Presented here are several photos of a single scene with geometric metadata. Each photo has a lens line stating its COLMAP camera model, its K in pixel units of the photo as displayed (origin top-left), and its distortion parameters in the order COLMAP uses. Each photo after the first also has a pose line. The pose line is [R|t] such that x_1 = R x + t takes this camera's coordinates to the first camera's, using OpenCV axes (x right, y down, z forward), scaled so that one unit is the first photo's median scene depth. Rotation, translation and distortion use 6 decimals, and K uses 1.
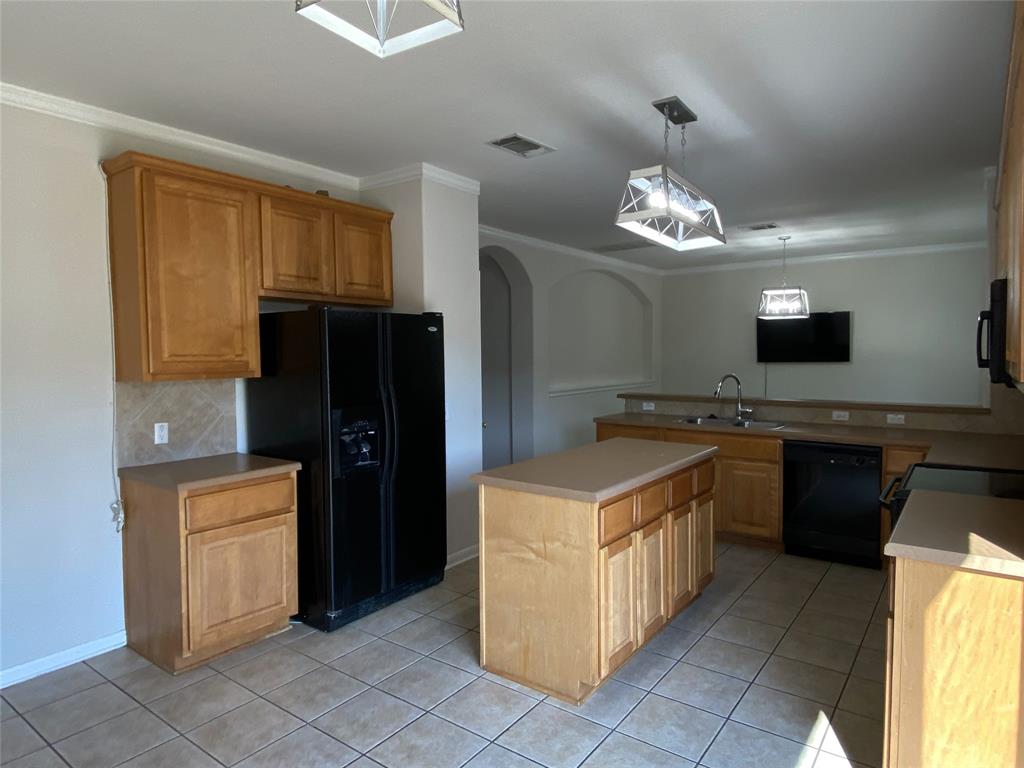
lens RADIAL K [[620.4, 0, 513.4], [0, 620.4, 378.9], [0, 0, 1]] dist [0.020317, -0.017720]
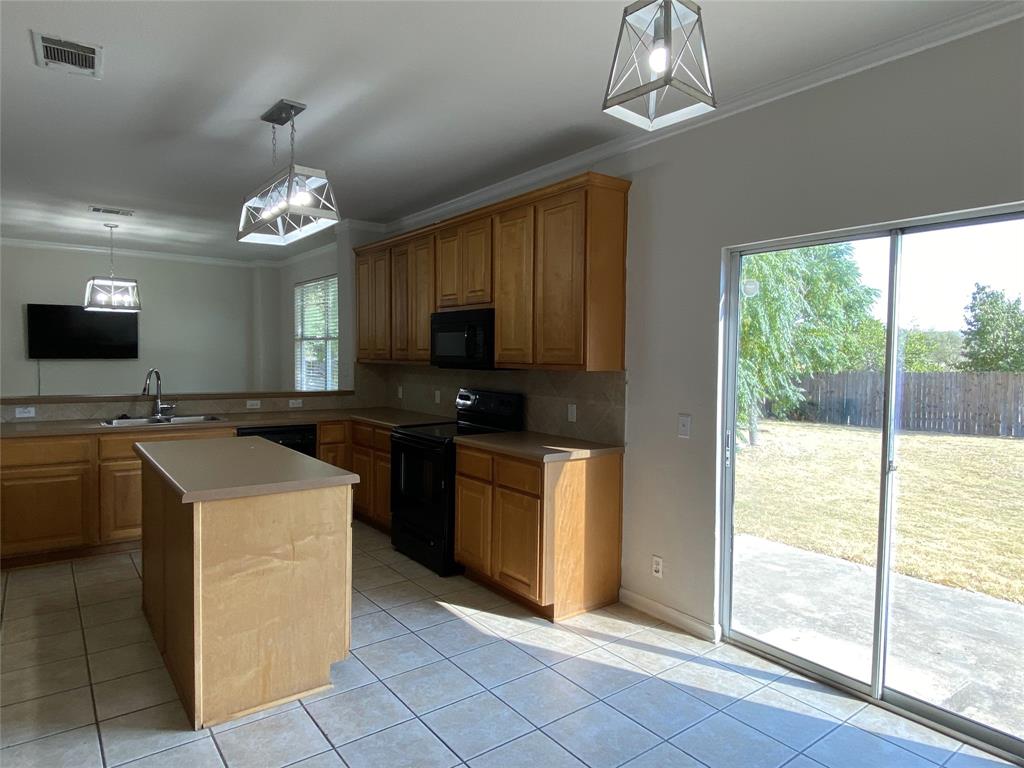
lens RADIAL K [[620.4, 0, 508.4], [0, 620.4, 380.8], [0, 0, 1]] dist [0.020317, -0.017720]
pose [[0.279804, -0.028561, 0.959632, -0.669980], [0.025900, 0.999418, 0.022194, 0.004984], [-0.959708, 0.018644, 0.280381, 0.366276]]
